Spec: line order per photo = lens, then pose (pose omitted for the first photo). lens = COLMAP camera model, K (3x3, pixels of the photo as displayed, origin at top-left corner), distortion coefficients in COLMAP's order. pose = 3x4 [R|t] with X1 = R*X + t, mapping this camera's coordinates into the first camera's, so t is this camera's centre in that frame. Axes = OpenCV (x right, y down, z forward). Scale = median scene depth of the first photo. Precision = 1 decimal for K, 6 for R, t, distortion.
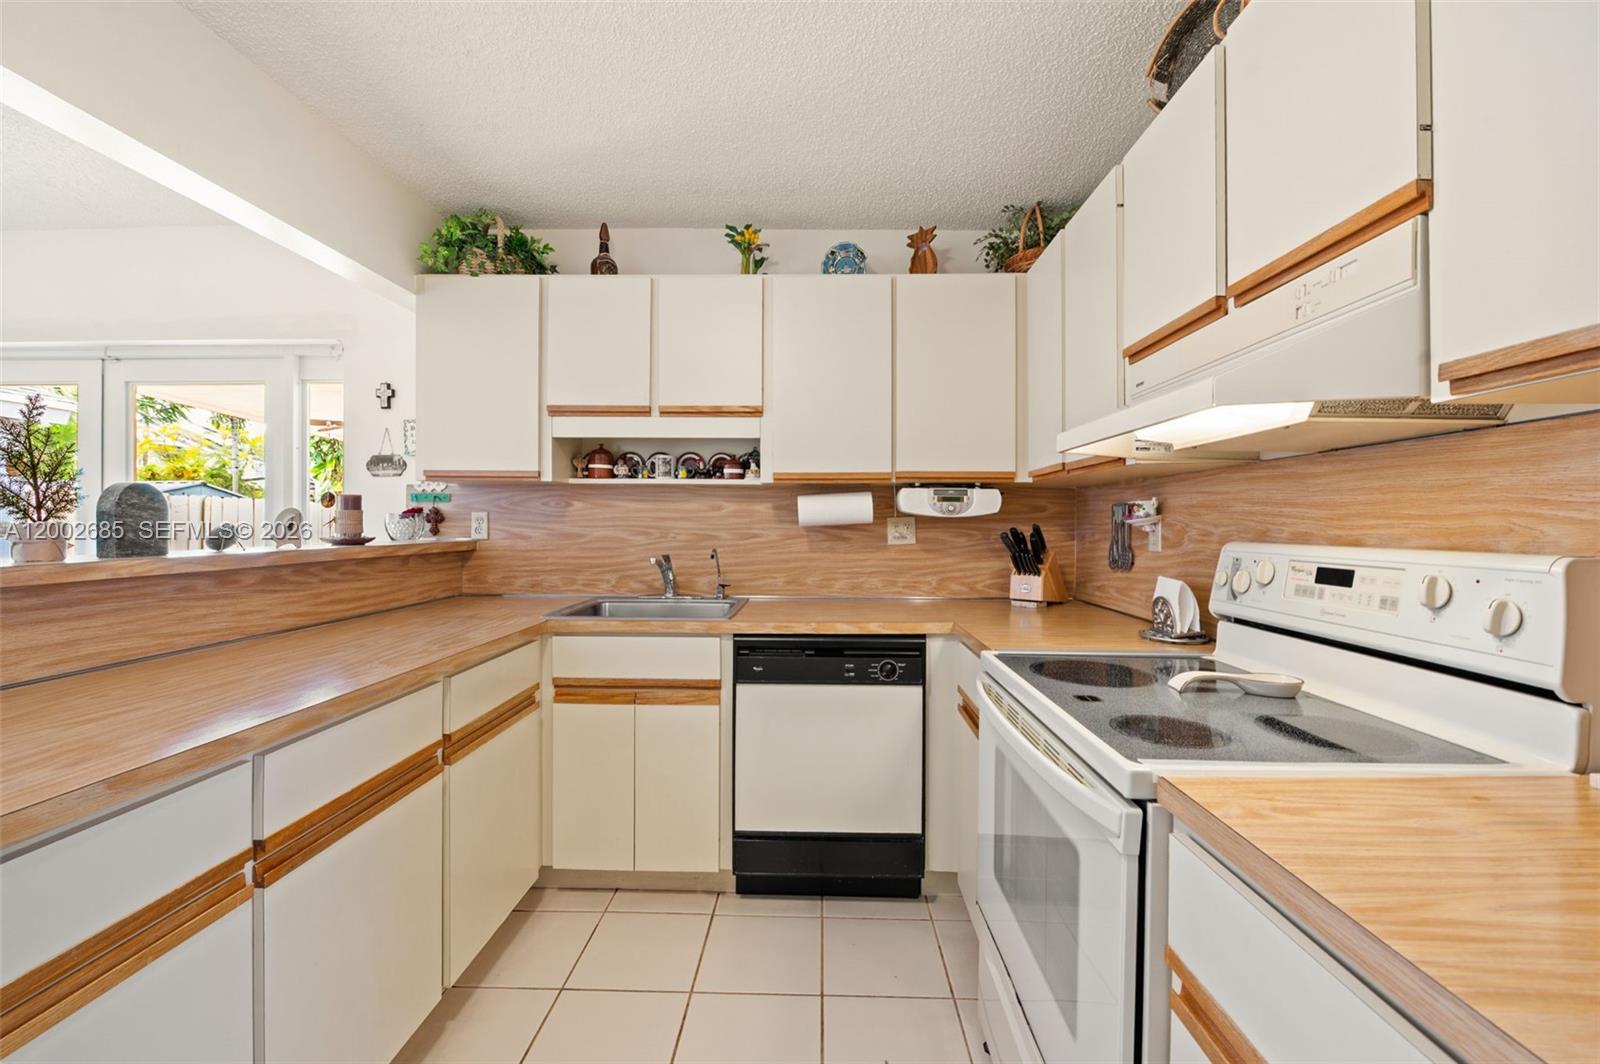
lens RADIAL K [[668.2, 0, 801.8], [0, 668.2, 524.6], [0, 0, 1]] dist [-0.008597, -0.000226]
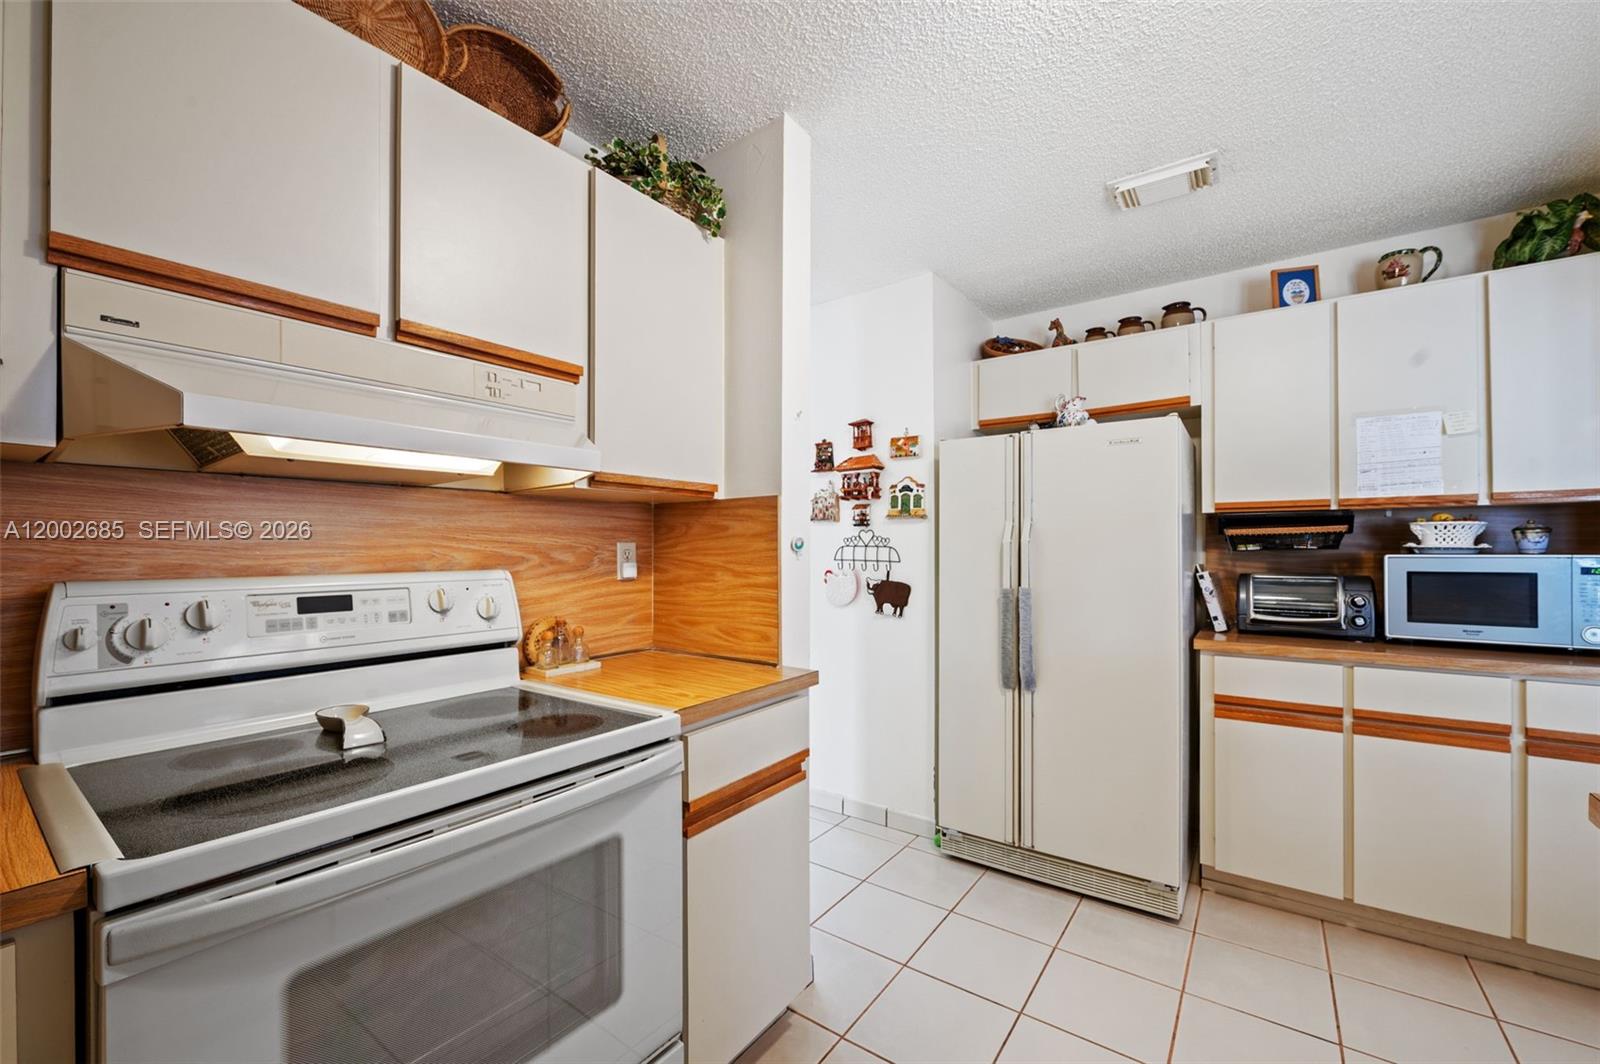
lens RADIAL K [[635.6, 0, 818.2], [0, 635.6, 545.1], [0, 0, 1]] dist [-0.001104, -0.000117]
pose [[-0.831105, 0.002065, 0.556112, -0.432148], [0.001541, 0.999998, -0.001410, -0.012703], [-0.556114, -0.000315, -0.831106, 1.509793]]
